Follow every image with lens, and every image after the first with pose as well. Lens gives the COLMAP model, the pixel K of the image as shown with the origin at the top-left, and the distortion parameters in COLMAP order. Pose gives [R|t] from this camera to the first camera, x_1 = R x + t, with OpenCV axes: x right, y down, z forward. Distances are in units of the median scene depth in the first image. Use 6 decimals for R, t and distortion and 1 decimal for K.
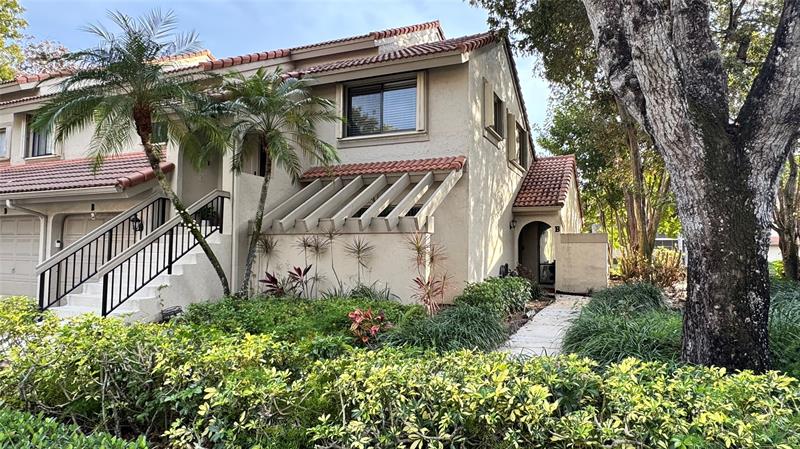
lens RADIAL K [[495.8, 0, 400.3], [0, 495.8, 222.5], [0, 0, 1]] dist [0.002247, 0.000790]
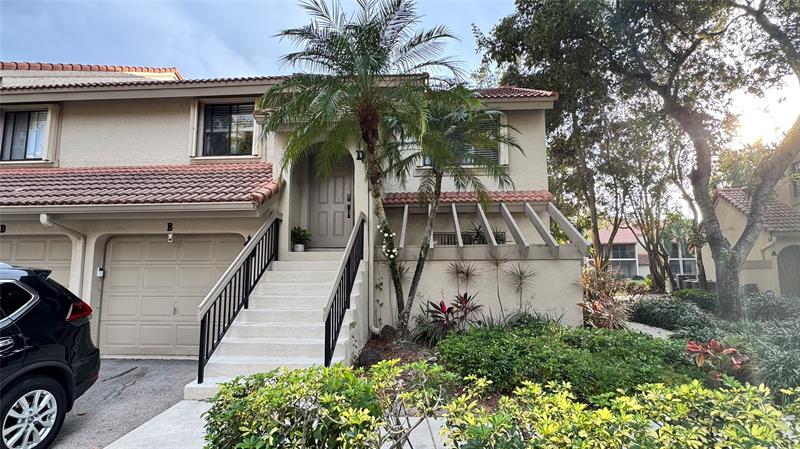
lens RADIAL K [[409.3, 0, 399.8], [0, 409.3, 226.4], [0, 0, 1]] dist [-0.002971, -0.000613]
pose [[0.940398, 0.030099, 0.338741, -0.490483], [-0.011182, 0.998274, -0.057659, 0.002687], [-0.339891, 0.050434, 0.939111, 0.243967]]
